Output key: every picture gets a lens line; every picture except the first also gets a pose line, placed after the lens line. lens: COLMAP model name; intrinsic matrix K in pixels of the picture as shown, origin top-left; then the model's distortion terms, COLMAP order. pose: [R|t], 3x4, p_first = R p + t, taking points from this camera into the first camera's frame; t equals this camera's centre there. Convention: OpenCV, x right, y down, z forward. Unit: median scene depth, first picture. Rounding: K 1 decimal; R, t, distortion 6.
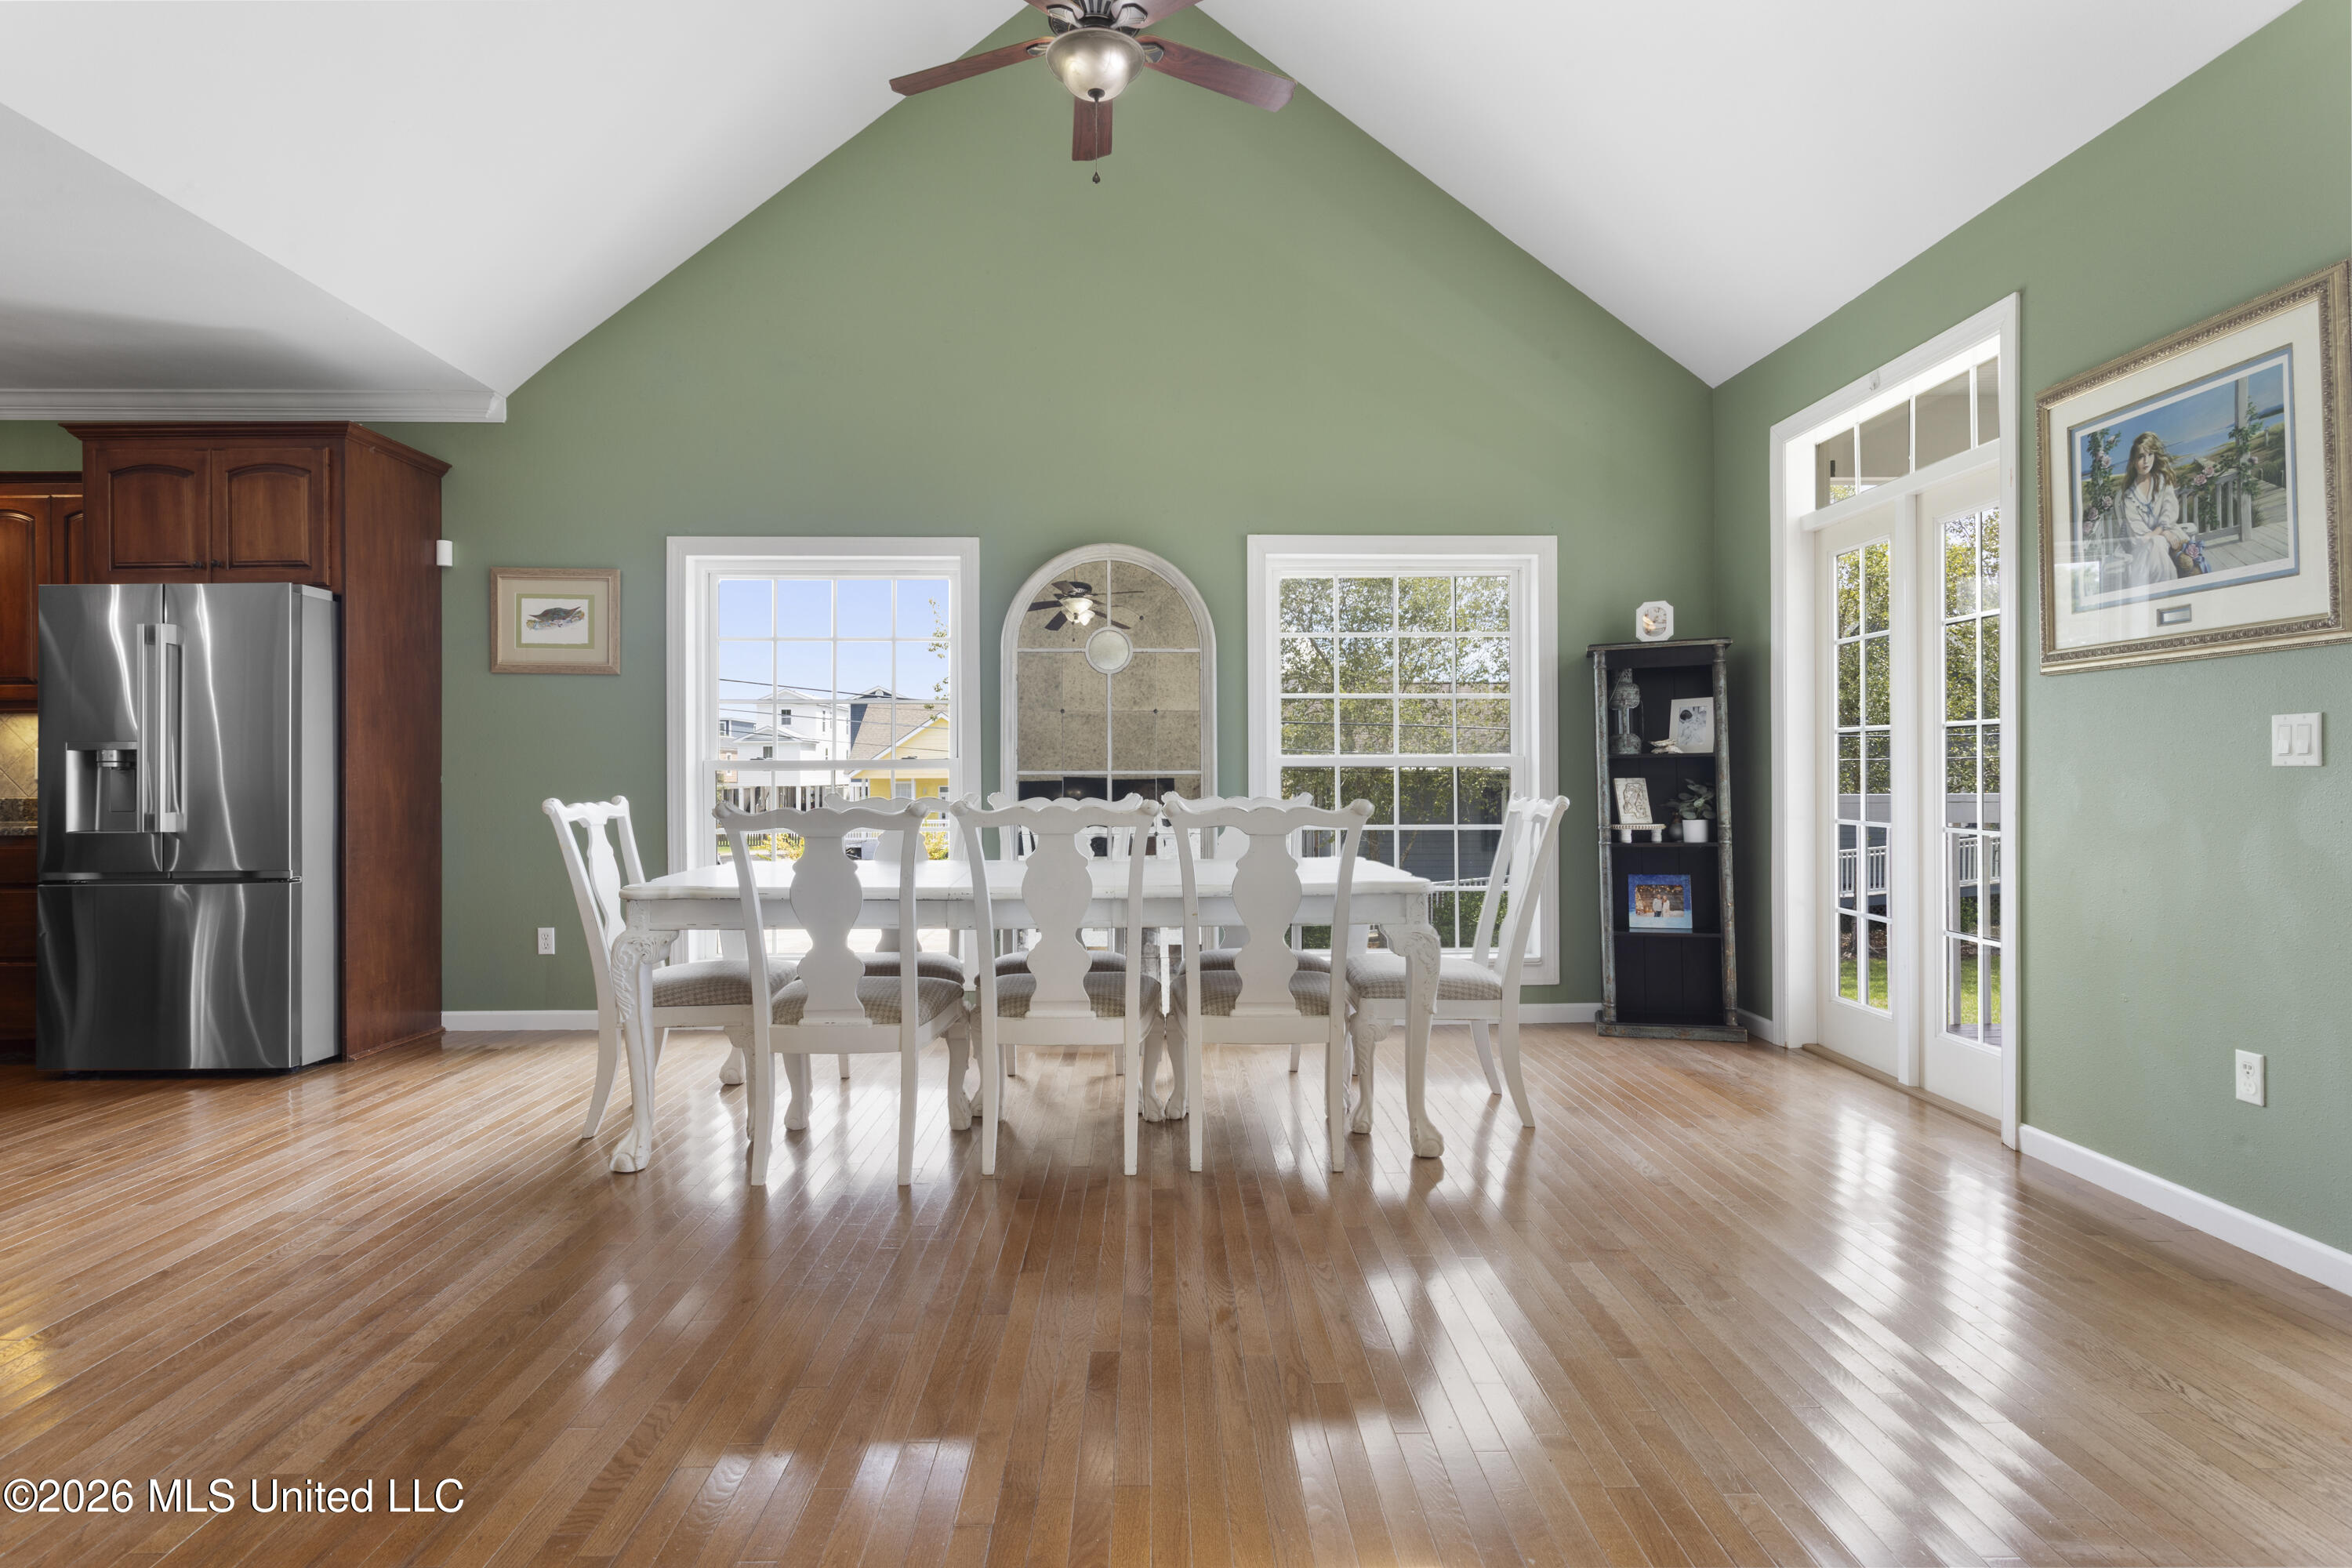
lens RADIAL K [[1253.0, 0, 1169.6], [0, 1253.0, 772.9], [0, 0, 1]] dist [-0.020564, 0.017348]
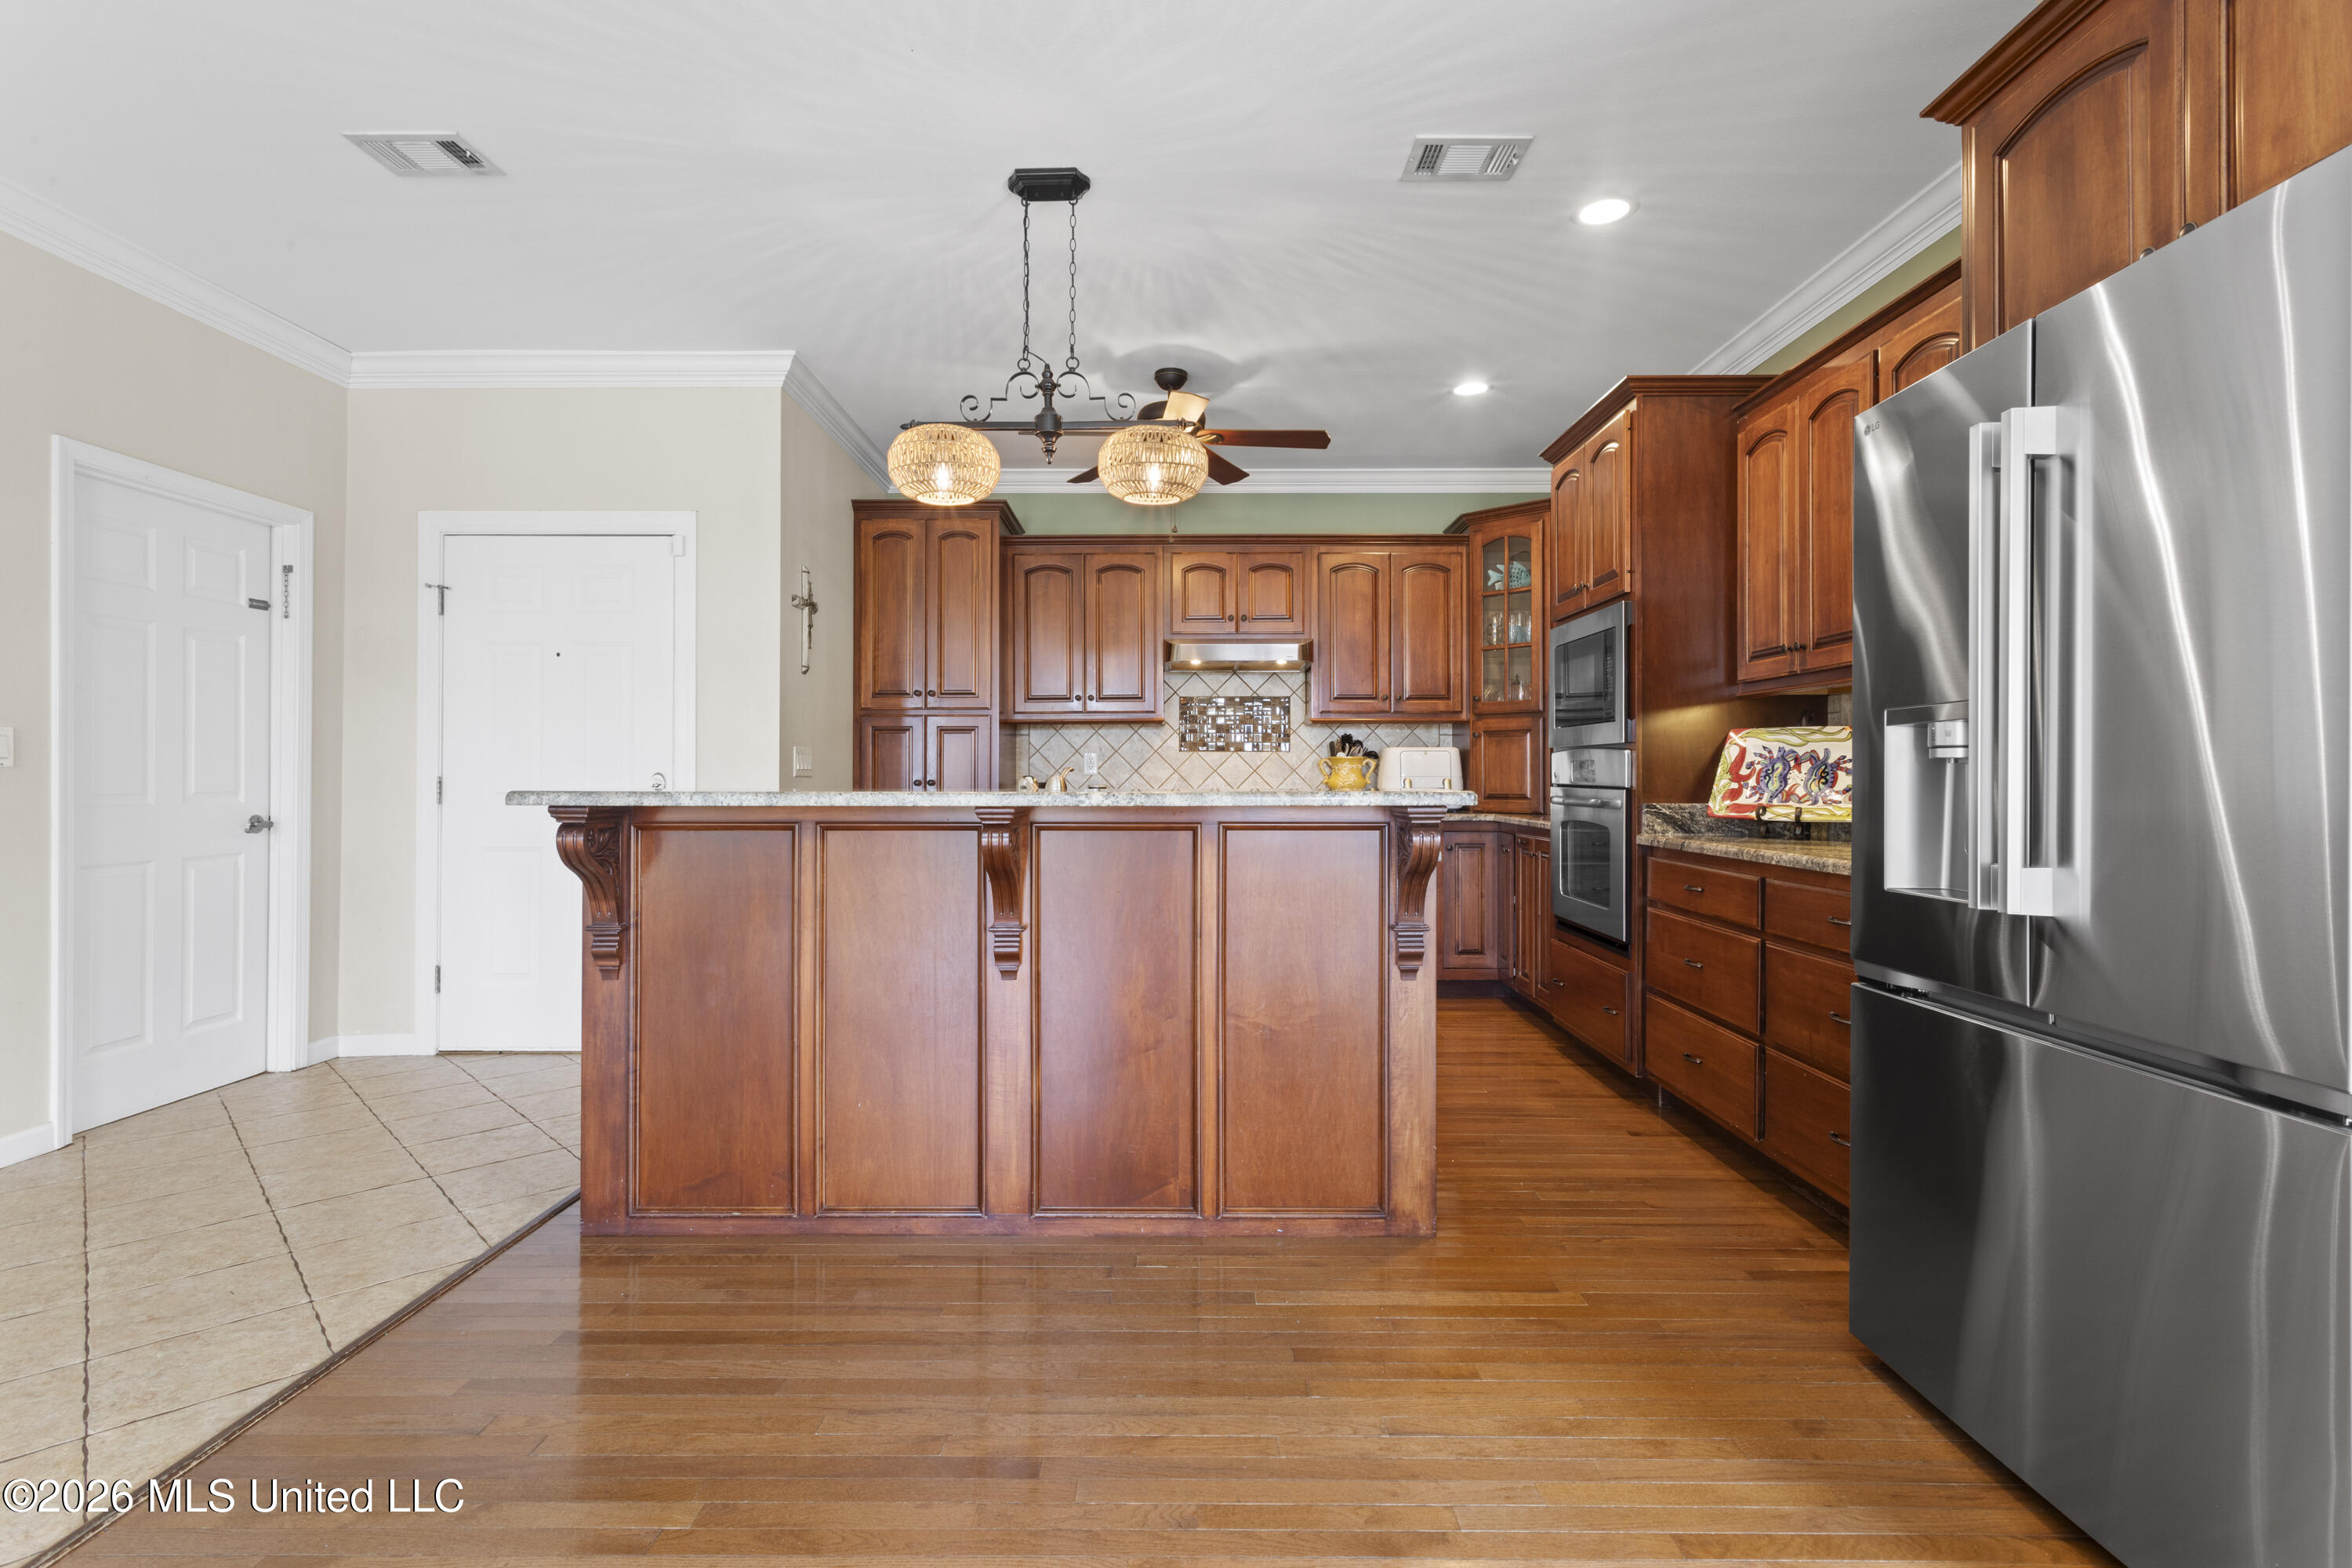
lens RADIAL K [[1109.3, 0, 1173.0], [0, 1109.3, 772.6], [0, 0, 1]] dist [0.002541, 0.000501]
pose [[-0.021067, 0.001509, -0.999777, -0.406715], [-0.001489, 0.999998, 0.001541, 0.000166], [0.999777, 0.001521, -0.021065, 0.682541]]
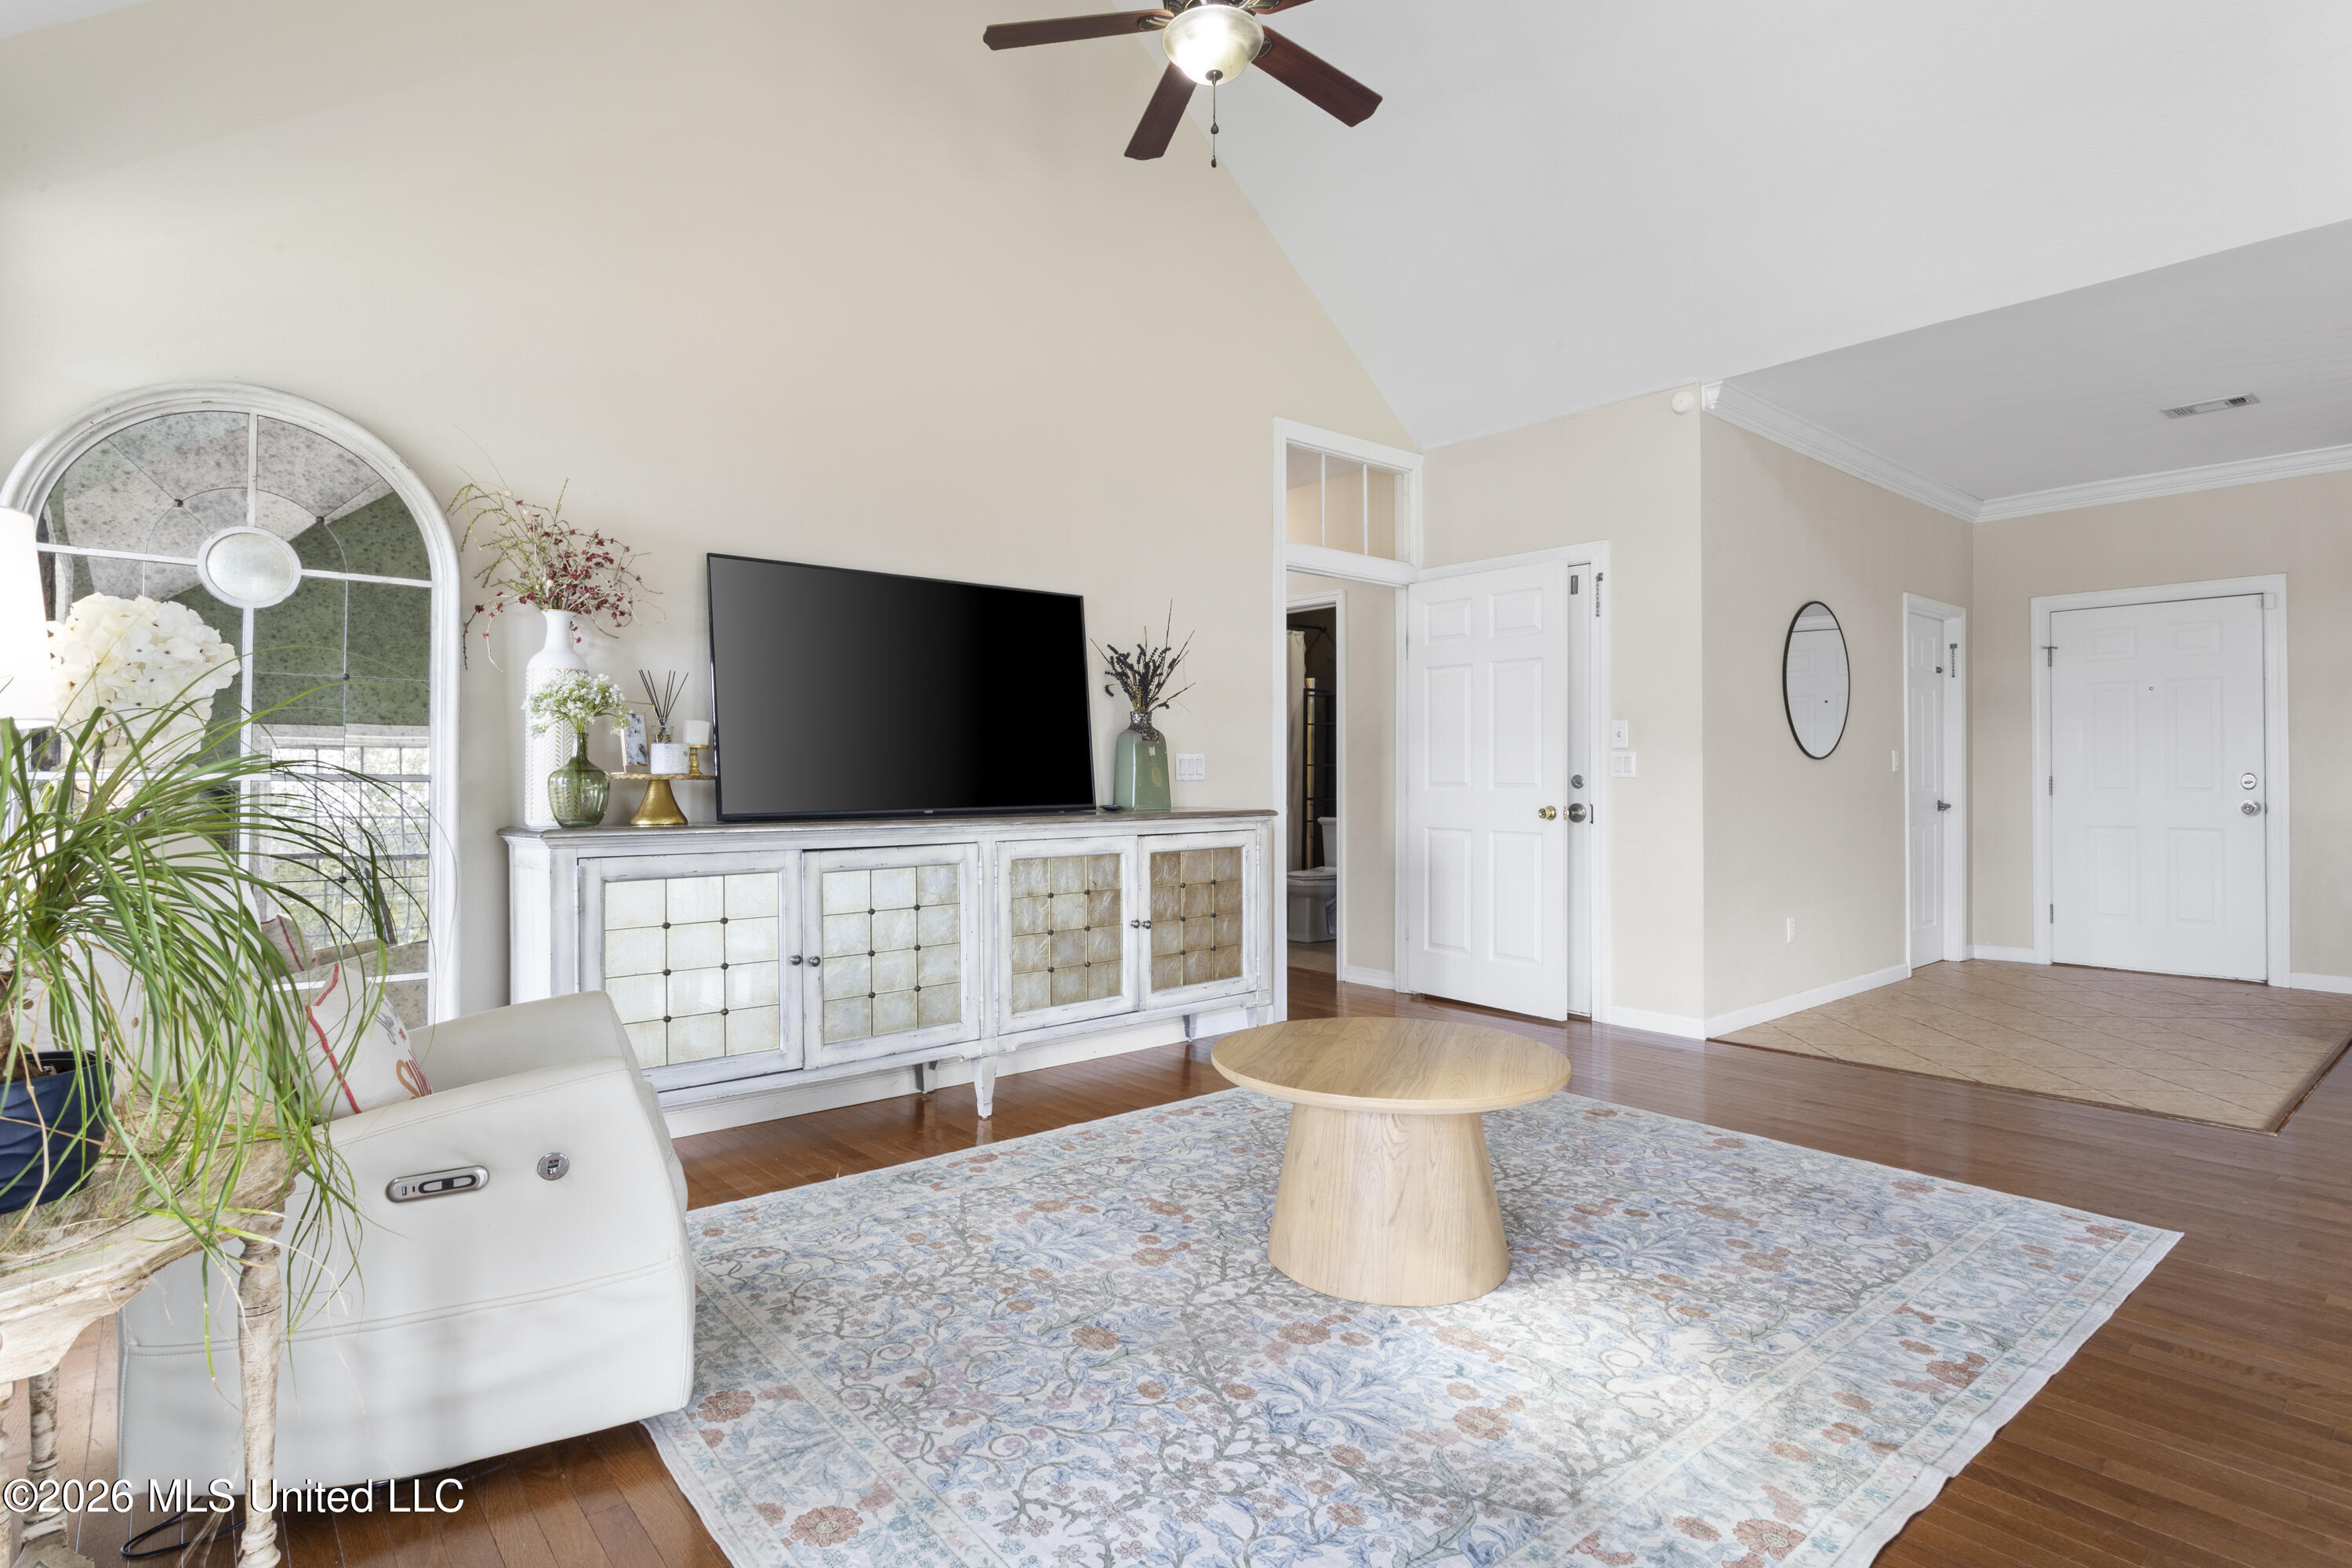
lens RADIAL K [[1176.1, 0, 1174.4], [0, 1176.1, 770.5], [0, 0, 1]] dist [-0.002189, 0.000148]
pose [[-0.772005, 0.001384, -0.635615, 0.424821], [0.004007, 0.999988, -0.002688, -0.002252], [0.635604, -0.004622, -0.772002, 0.483450]]
